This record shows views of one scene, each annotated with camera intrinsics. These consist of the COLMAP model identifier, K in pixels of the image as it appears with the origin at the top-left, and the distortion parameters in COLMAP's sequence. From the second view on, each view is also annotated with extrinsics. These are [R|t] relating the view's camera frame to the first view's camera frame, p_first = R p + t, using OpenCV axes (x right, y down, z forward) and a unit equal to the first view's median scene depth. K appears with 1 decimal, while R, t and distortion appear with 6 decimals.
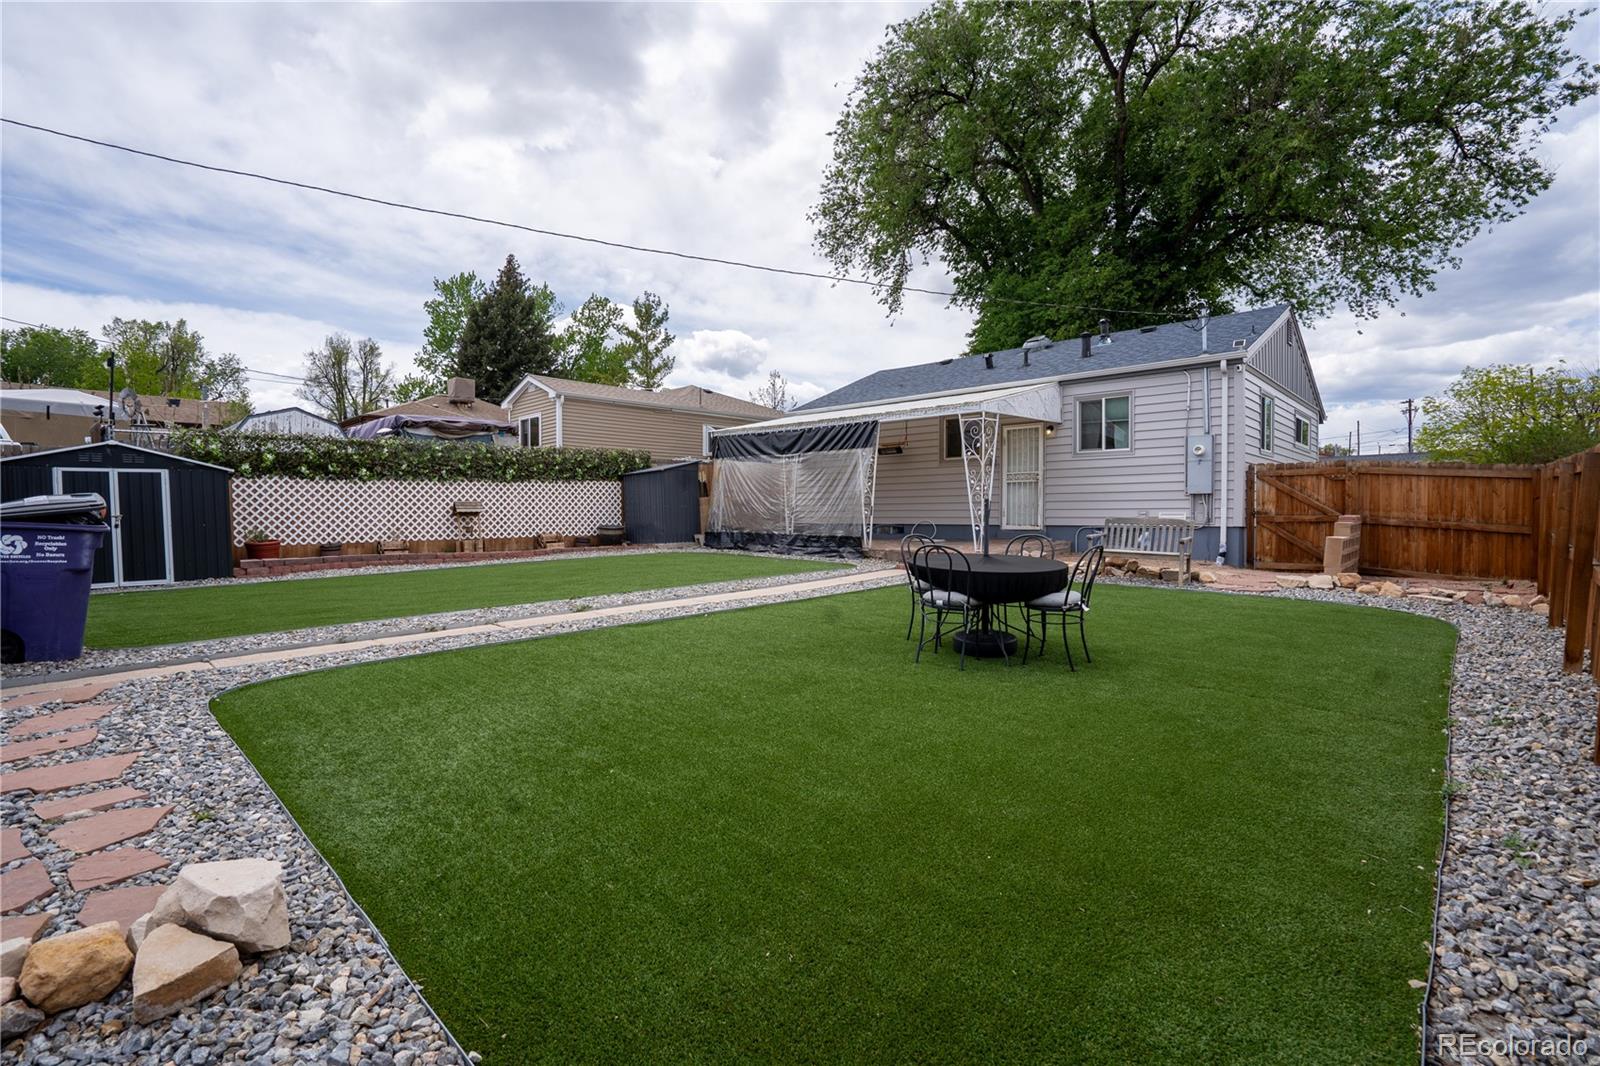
lens RADIAL K [[743.7, 0, 798.6], [0, 743.7, 534.7], [0, 0, 1]] dist [-0.063197, 0.025652]
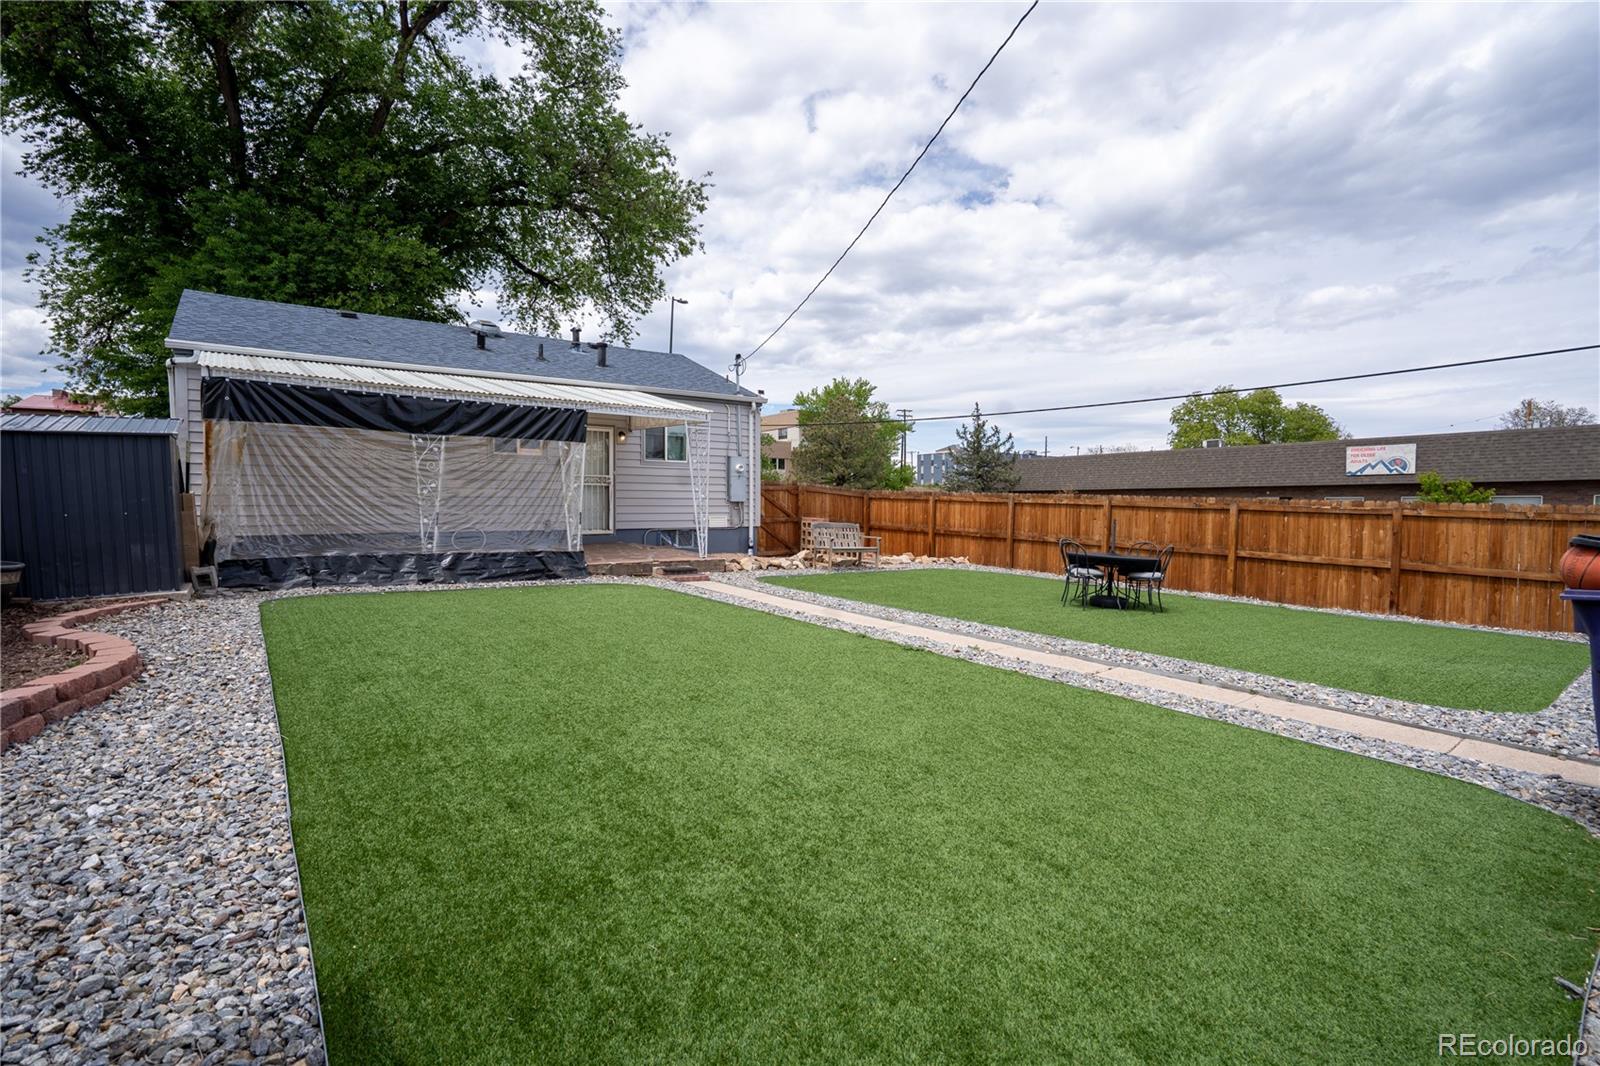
lens RADIAL K [[743.7, 0, 798.6], [0, 743.7, 534.7], [0, 0, 1]] dist [-0.063197, 0.025652]
pose [[0.164466, -0.038022, 0.985650, -0.656889], [0.014985, 0.999238, 0.036046, -0.039473], [-0.986269, 0.008842, 0.164911, 0.609362]]
